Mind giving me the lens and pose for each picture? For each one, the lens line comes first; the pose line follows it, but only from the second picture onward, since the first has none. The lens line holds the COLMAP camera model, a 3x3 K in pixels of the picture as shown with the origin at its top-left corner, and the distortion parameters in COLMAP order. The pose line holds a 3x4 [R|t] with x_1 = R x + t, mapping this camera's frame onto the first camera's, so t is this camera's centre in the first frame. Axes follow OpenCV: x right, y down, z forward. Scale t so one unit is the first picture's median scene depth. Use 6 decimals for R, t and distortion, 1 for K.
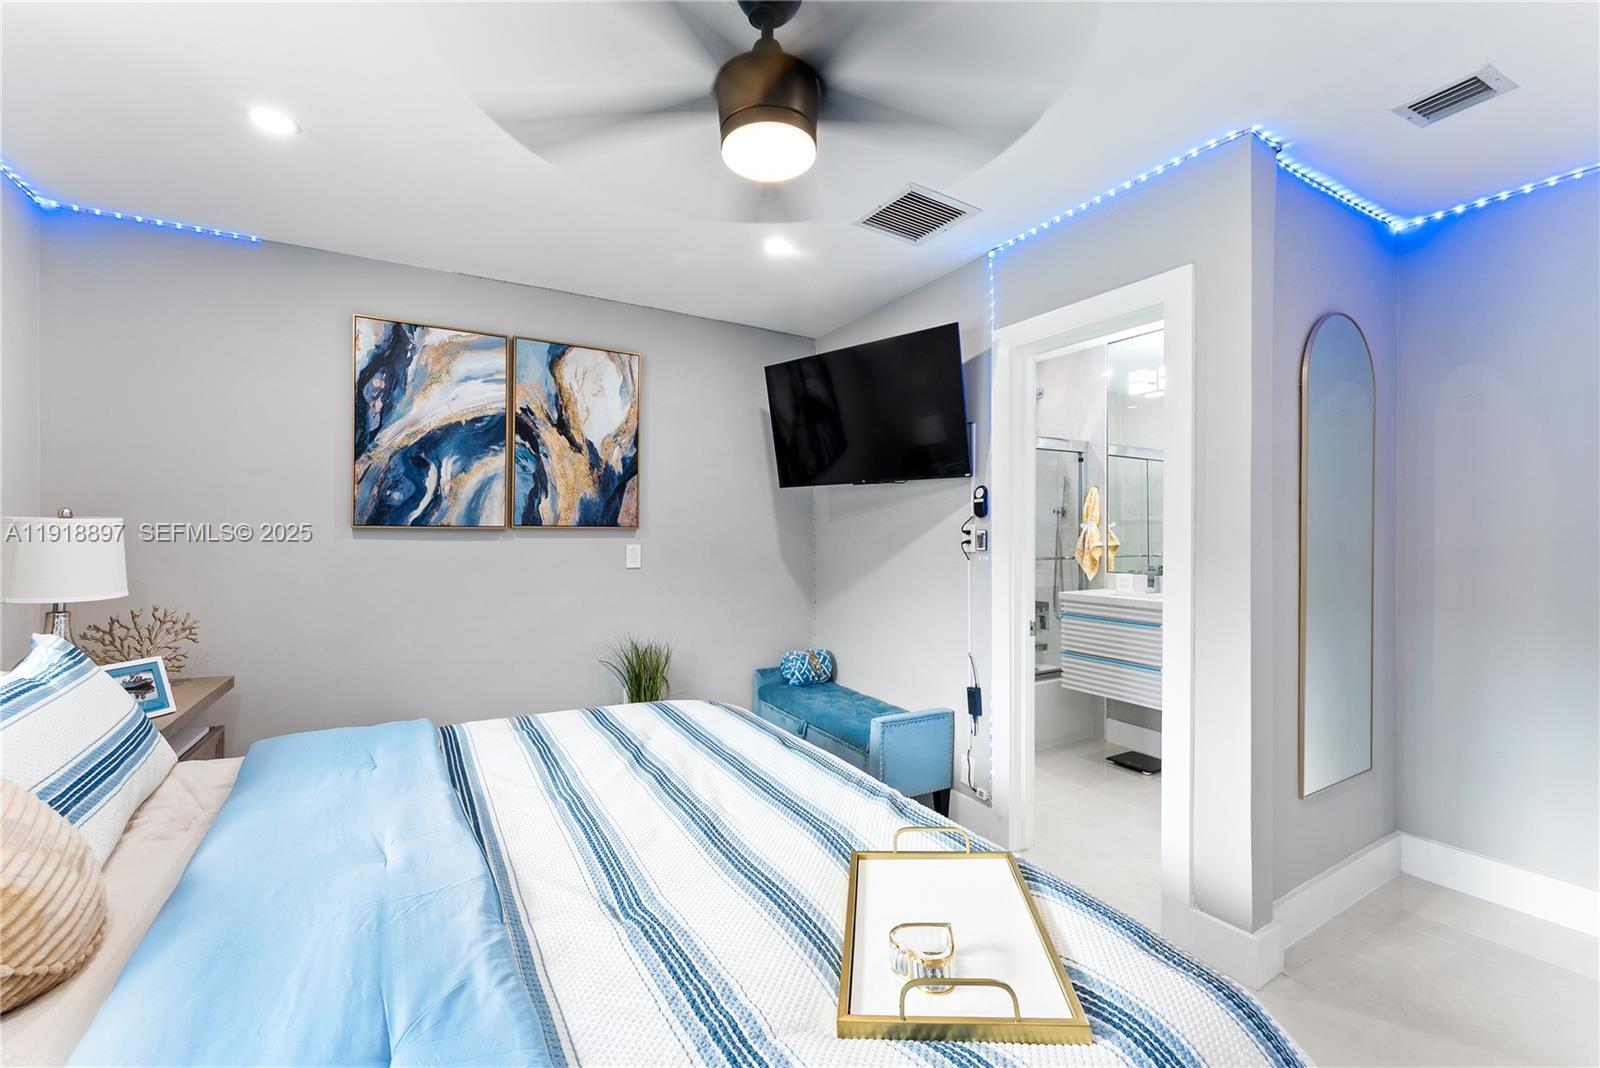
lens RADIAL K [[655.0, 0, 804.4], [0, 655.0, 528.3], [0, 0, 1]] dist [0.000022, 0.000101]
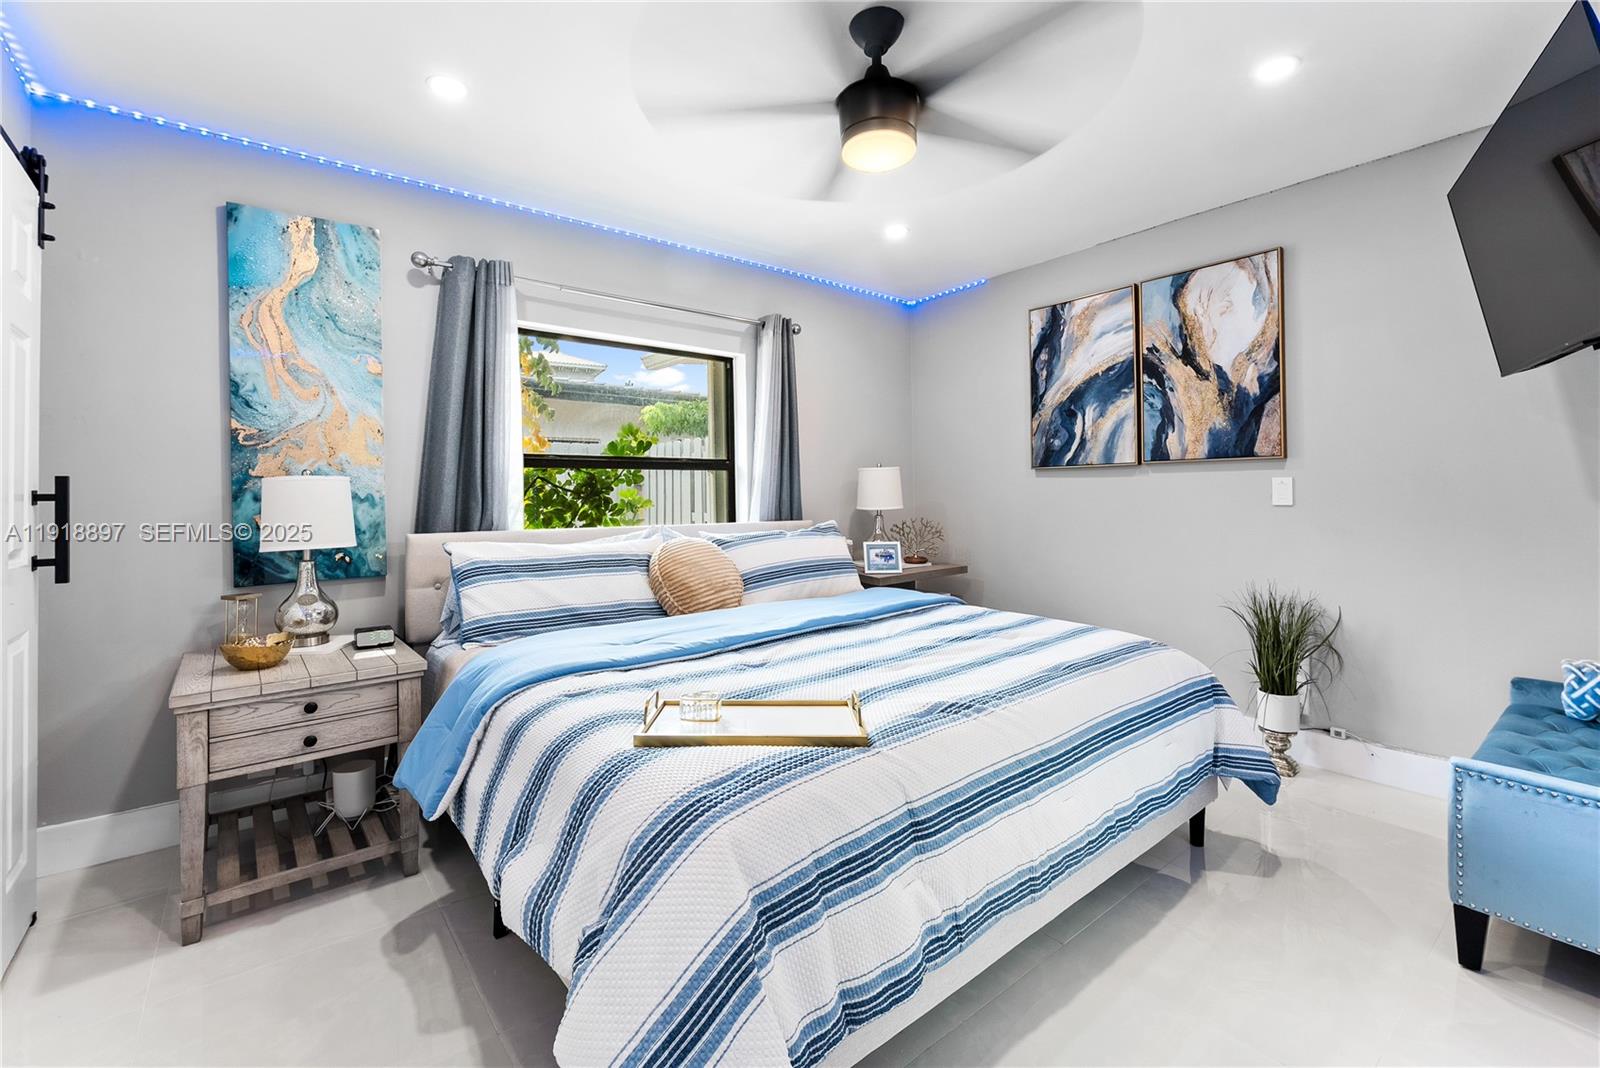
lens RADIAL K [[683.9, 0, 800.5], [0, 683.9, 482.1], [0, 0, 1]] dist [-0.000588, -0.000051]
pose [[0.142686, -0.023223, -0.989495, 0.559601], [0.019068, 0.999604, -0.020711, 0.041023], [0.989584, -0.015912, 0.143073, 0.298117]]
